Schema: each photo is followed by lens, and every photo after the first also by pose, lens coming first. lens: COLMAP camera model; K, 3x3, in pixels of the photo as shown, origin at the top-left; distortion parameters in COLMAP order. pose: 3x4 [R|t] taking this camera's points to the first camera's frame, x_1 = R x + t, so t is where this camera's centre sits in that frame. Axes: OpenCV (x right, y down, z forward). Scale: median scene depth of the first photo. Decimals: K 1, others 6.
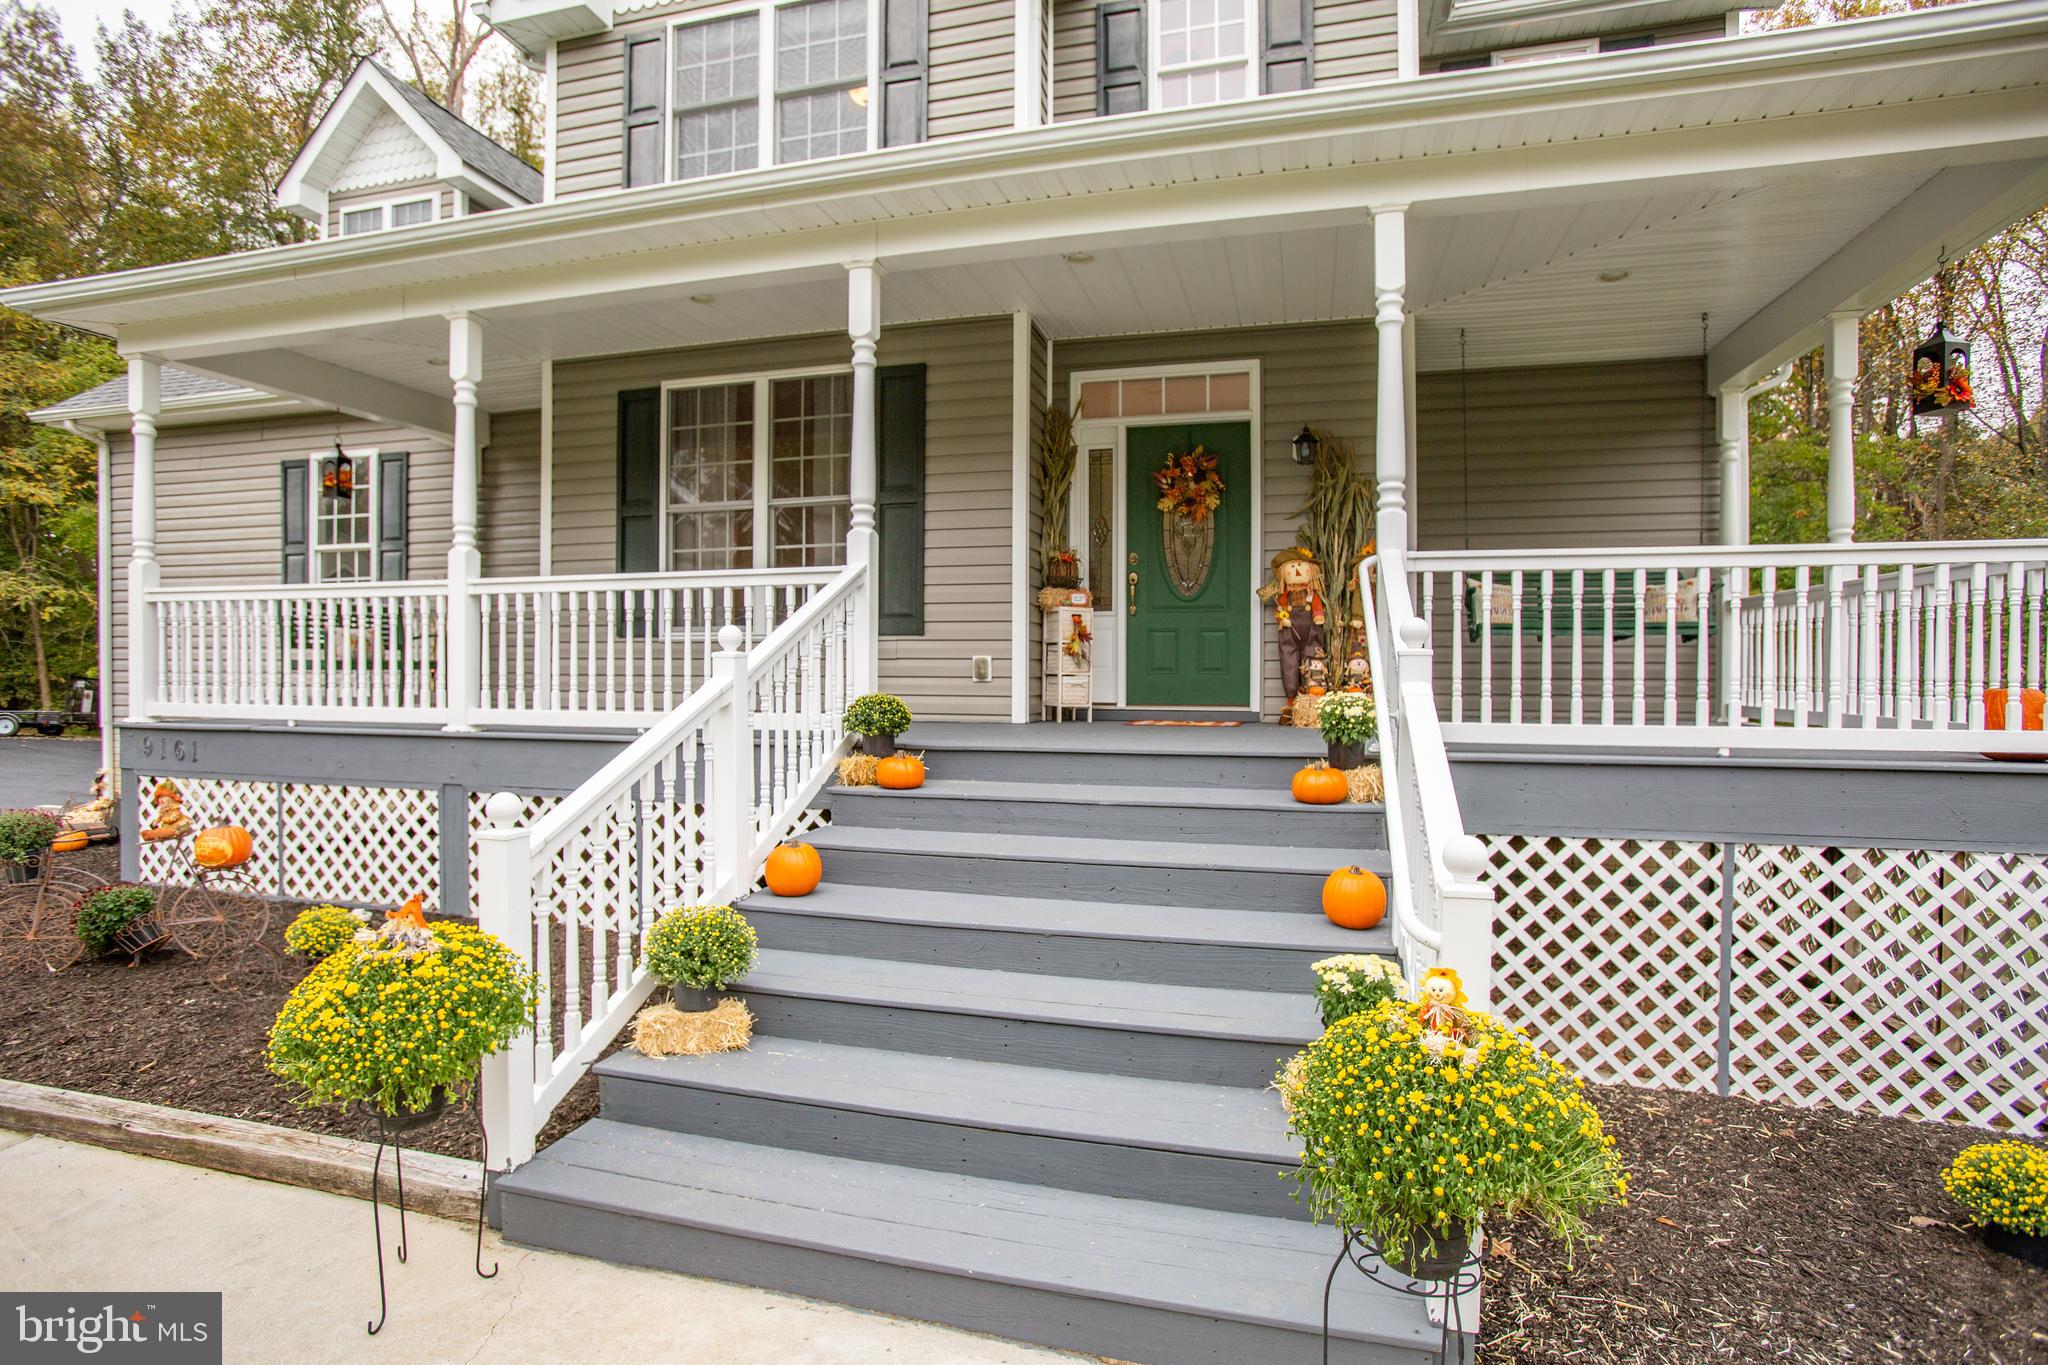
lens RADIAL K [[1090.7, 0, 1021.6], [0, 1090.7, 653.6], [0, 0, 1]] dist [-0.114410, 0.065437]
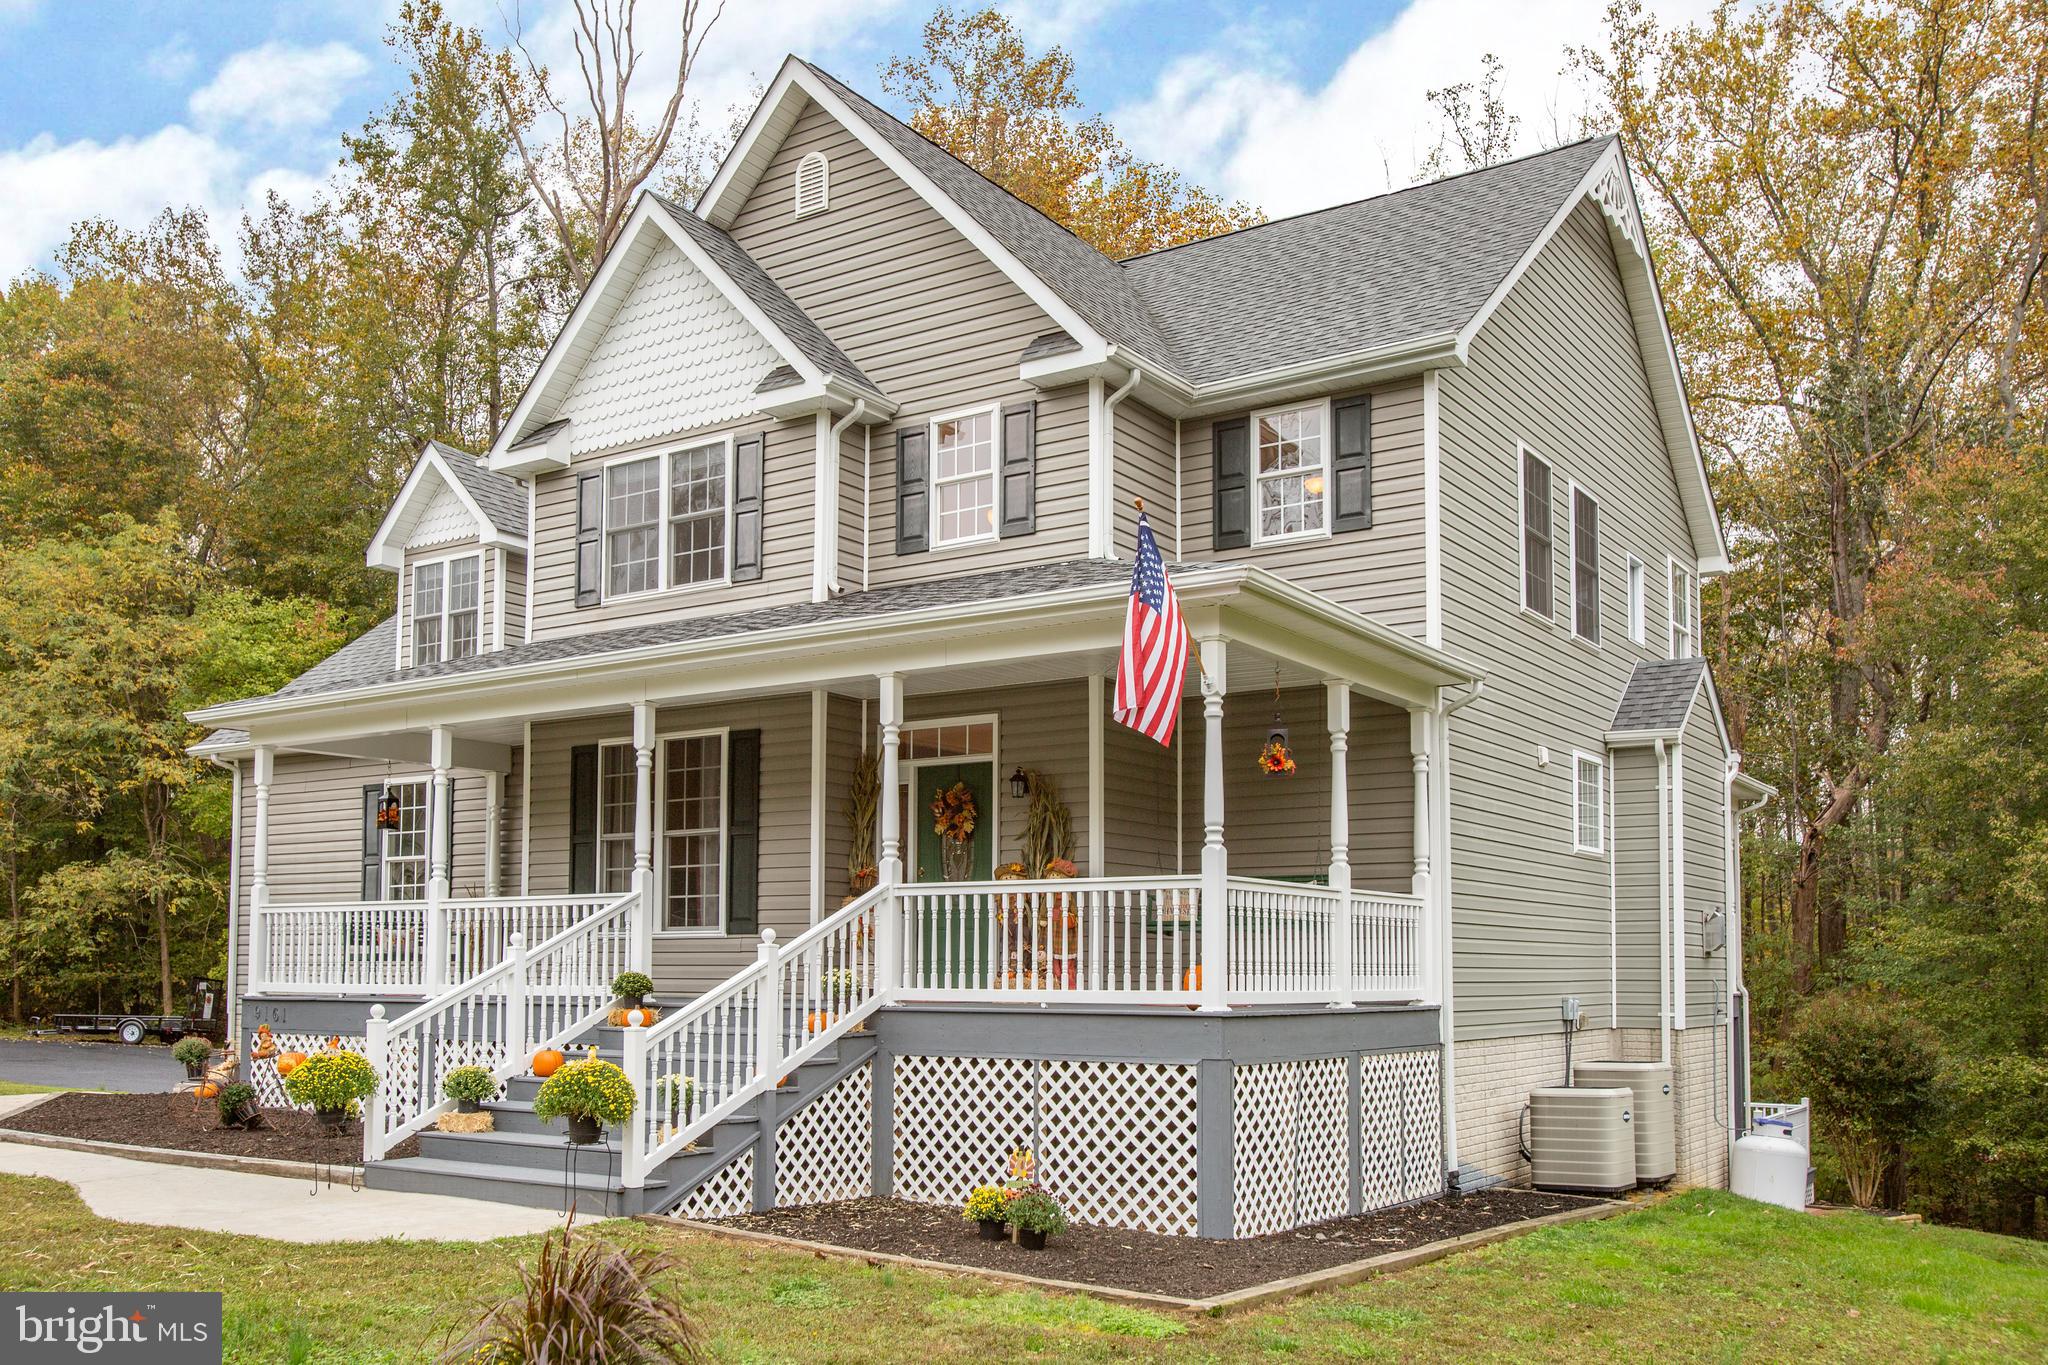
lens RADIAL K [[1833.7, 0, 1020.0], [0, 1833.7, 799.9], [0, 0, 1]] dist [-0.264548, 0.687210]
pose [[0.953605, -0.029123, -0.299649, 0.731751], [0.004250, 0.996513, -0.083328, 0.005254], [0.301031, 0.078188, 0.950404, -0.845970]]
